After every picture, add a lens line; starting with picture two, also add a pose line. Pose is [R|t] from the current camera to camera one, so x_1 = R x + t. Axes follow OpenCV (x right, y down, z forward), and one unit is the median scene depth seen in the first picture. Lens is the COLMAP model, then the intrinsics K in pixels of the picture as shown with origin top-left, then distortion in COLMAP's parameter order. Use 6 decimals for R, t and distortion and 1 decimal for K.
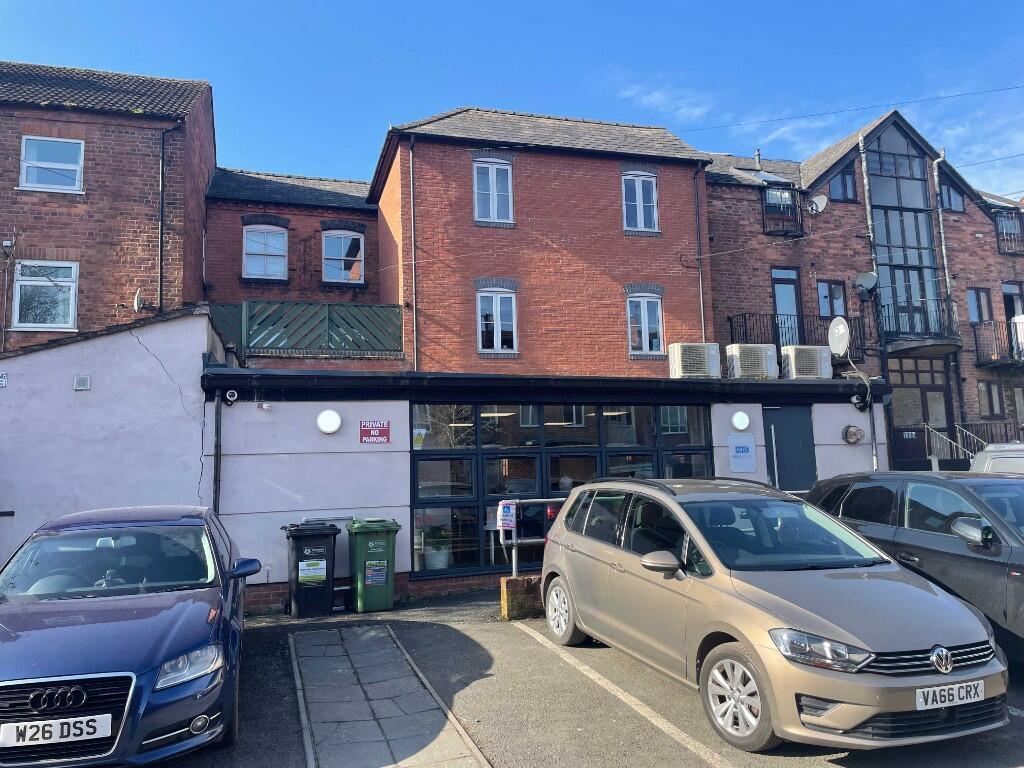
lens RADIAL K [[771.4, 0, 537.3], [0, 771.4, 369.5], [0, 0, 1]] dist [0.057860, -0.063780]
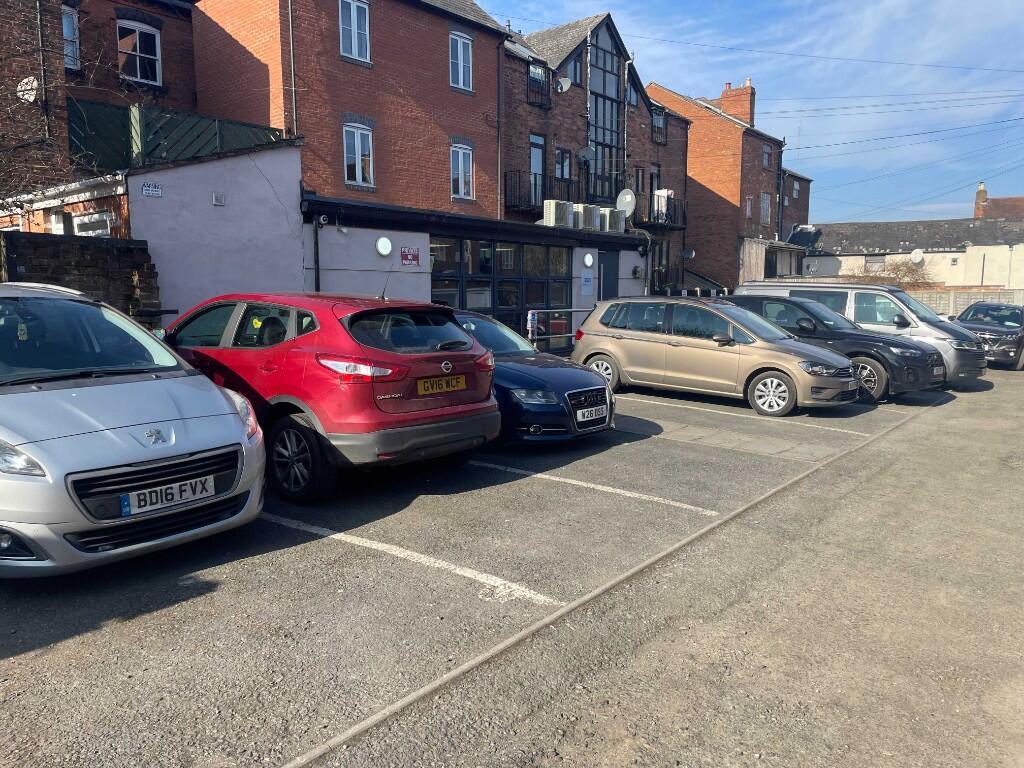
lens RADIAL K [[771.4, 0, 518.8], [0, 771.4, 391.6], [0, 0, 1]] dist [0.057860, -0.063780]
pose [[0.841655, -0.039770, 0.538549, -0.473530], [-0.095863, 0.970441, 0.221481, -0.002127], [-0.531439, -0.238038, 0.812964, -0.125582]]
